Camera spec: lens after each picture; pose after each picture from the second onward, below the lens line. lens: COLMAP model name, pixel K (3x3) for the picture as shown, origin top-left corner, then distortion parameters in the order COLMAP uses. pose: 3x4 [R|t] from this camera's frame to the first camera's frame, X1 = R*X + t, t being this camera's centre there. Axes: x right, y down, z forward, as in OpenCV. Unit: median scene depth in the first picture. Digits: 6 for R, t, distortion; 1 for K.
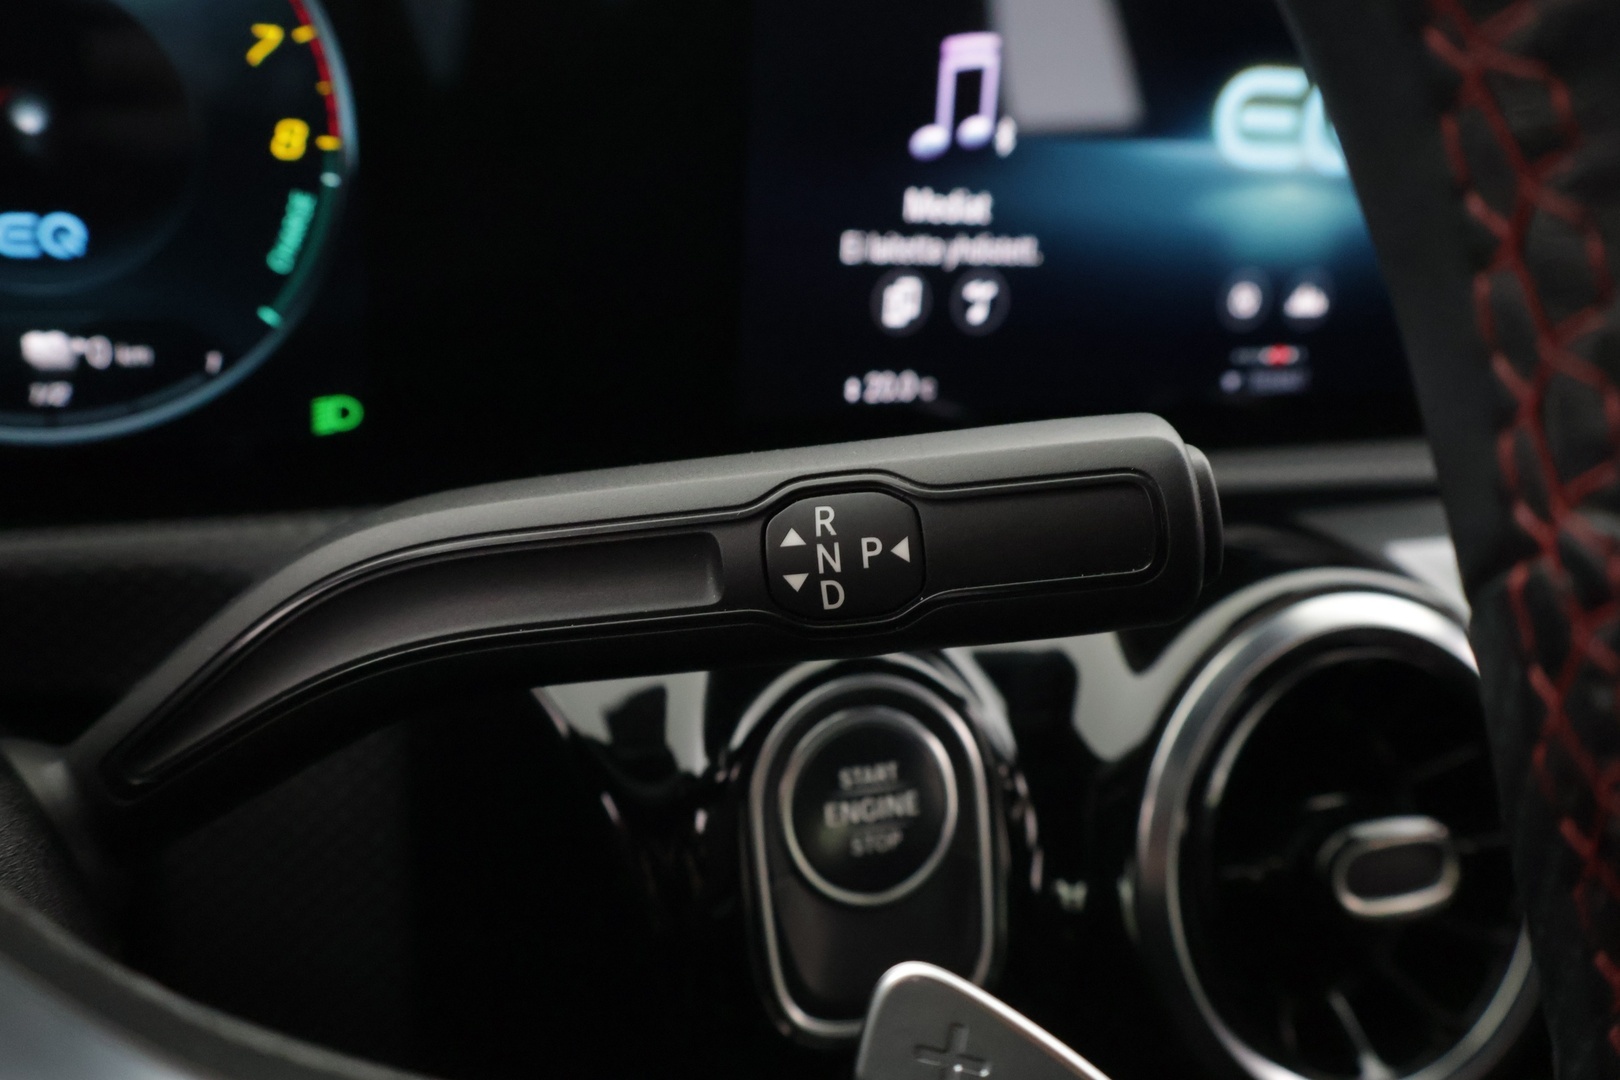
lens RADIAL K [[1576.8, 0, 807.2], [0, 1576.8, 542.0], [0, 0, 1]] dist [-0.009307, 0.000000]
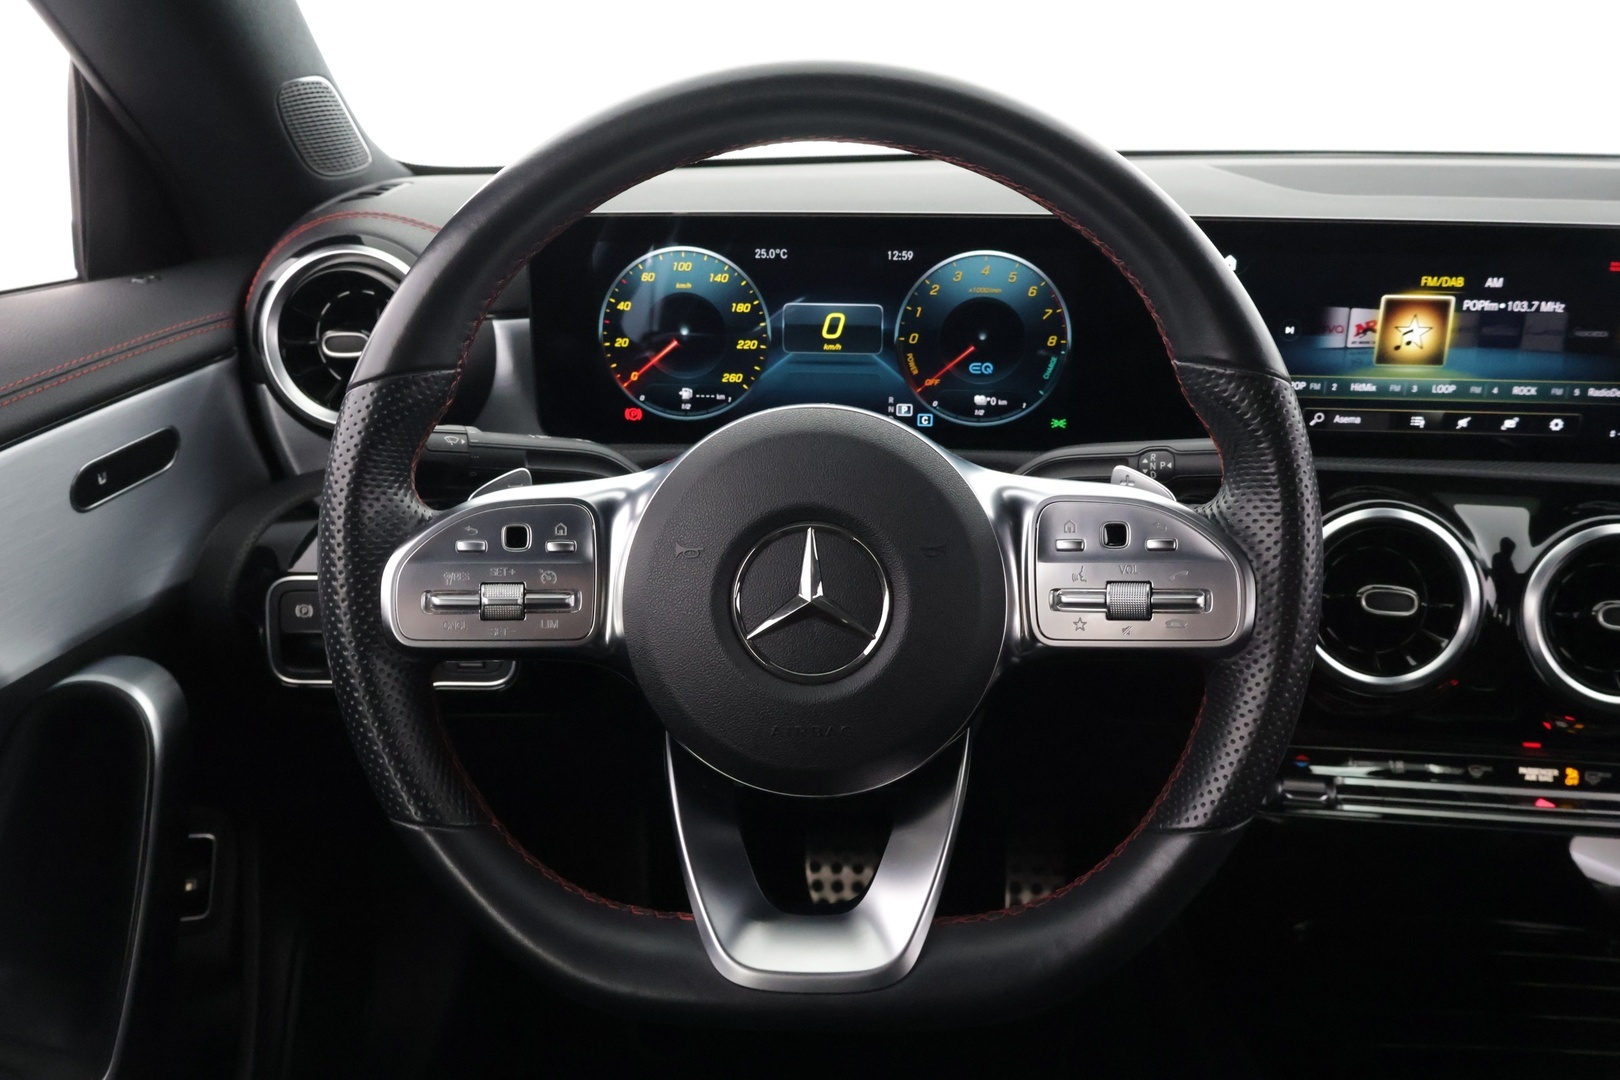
lens RADIAL K [[1349.7, 0, 815.2], [0, 1349.7, 536.4], [0, 0, 1]] dist [-0.005227, 0.009352]
pose [[0.865564, 0.101771, -0.490349, 0.701026], [-0.095257, 0.994716, 0.038303, 0.099600], [0.491656, 0.013556, 0.870684, -1.783876]]
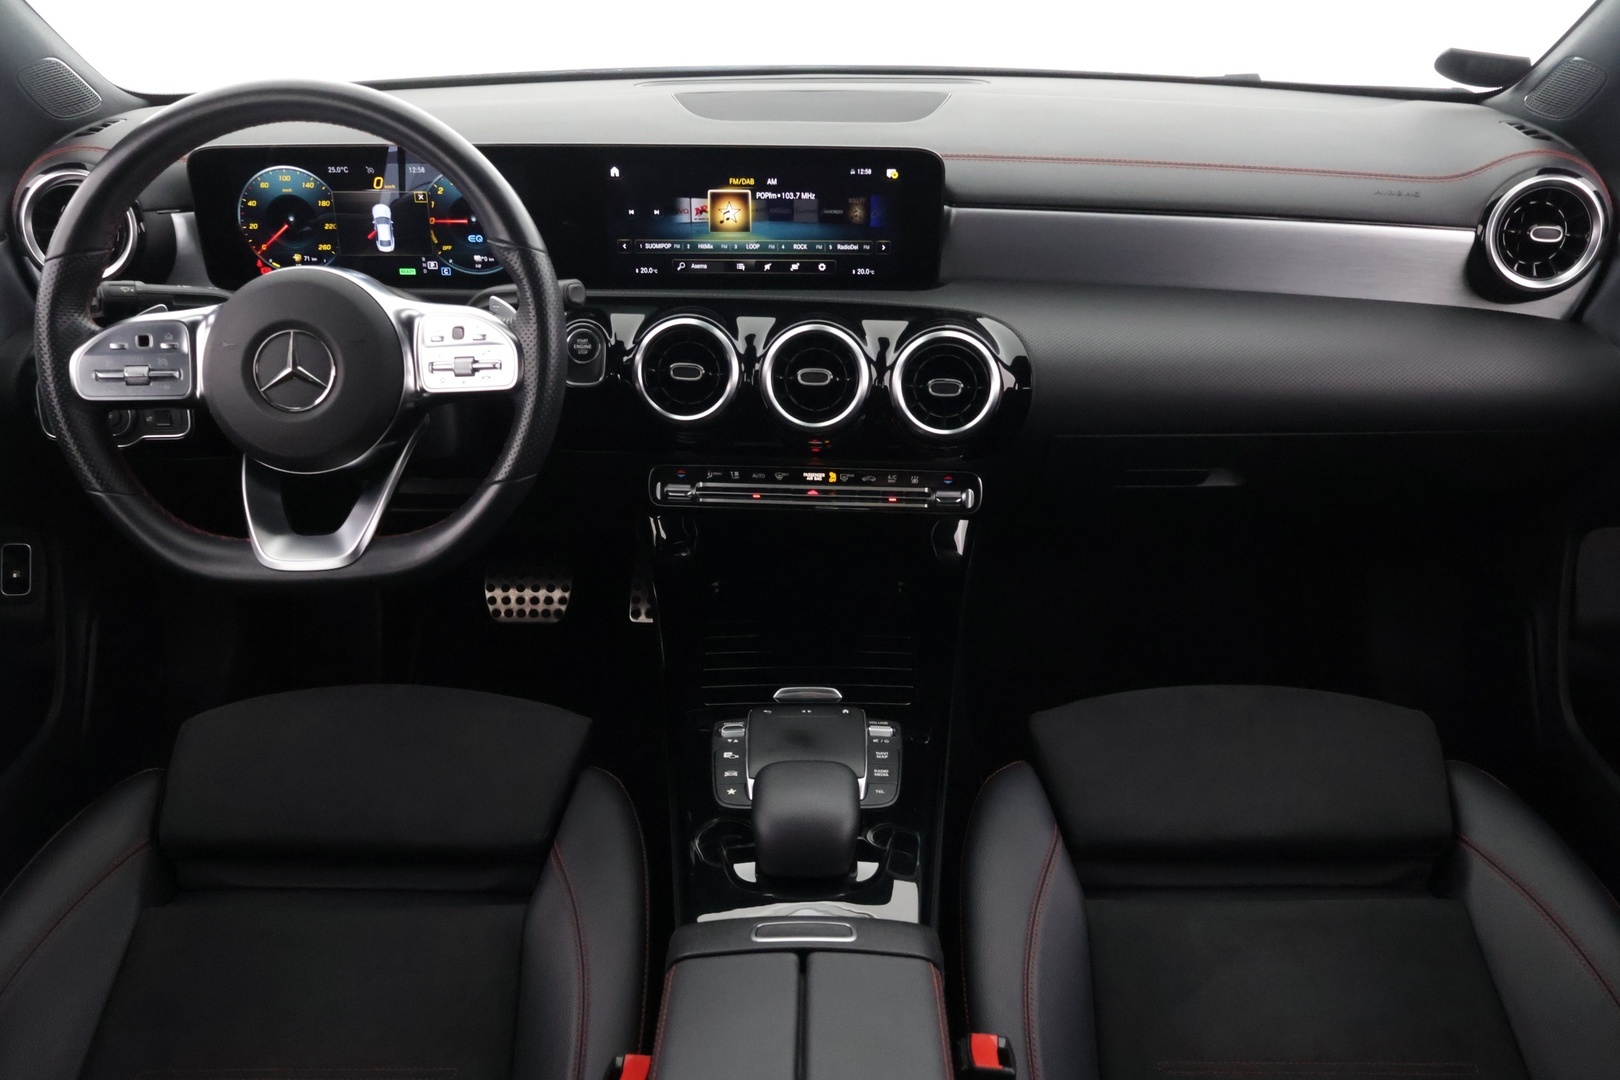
lens RADIAL K [[1349.7, 0, 814.8], [0, 1349.7, 534.8], [0, 0, 1]] dist [-0.005227, 0.009352]
pose [[0.887520, 0.132945, -0.441173, 2.882558], [-0.074812, 0.986344, 0.146729, 0.058300], [0.454655, -0.097220, 0.885346, -2.866303]]
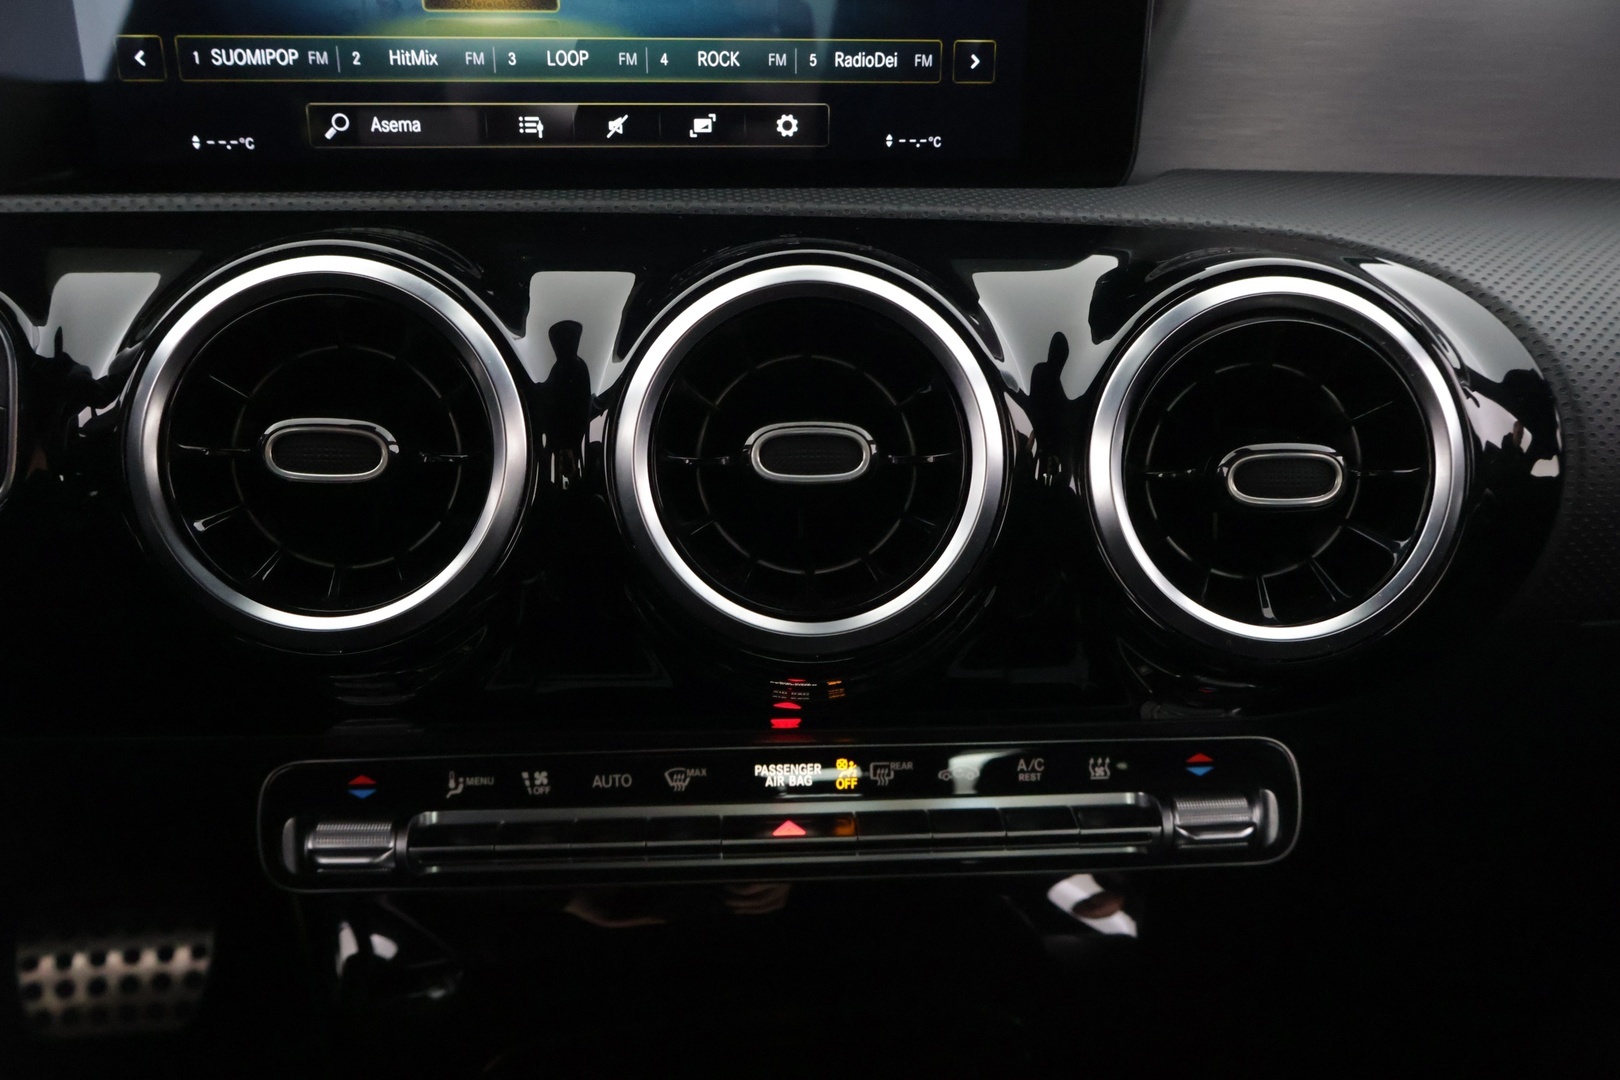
lens RADIAL K [[1349.7, 0, 813.8], [0, 1349.7, 549.2], [0, 0, 1]] dist [-0.005227, 0.009352]
pose [[0.937986, 0.058655, -0.341674, 1.227466], [-0.041993, 0.997549, 0.055967, 0.220337], [0.344120, -0.038148, 0.938150, 0.062077]]
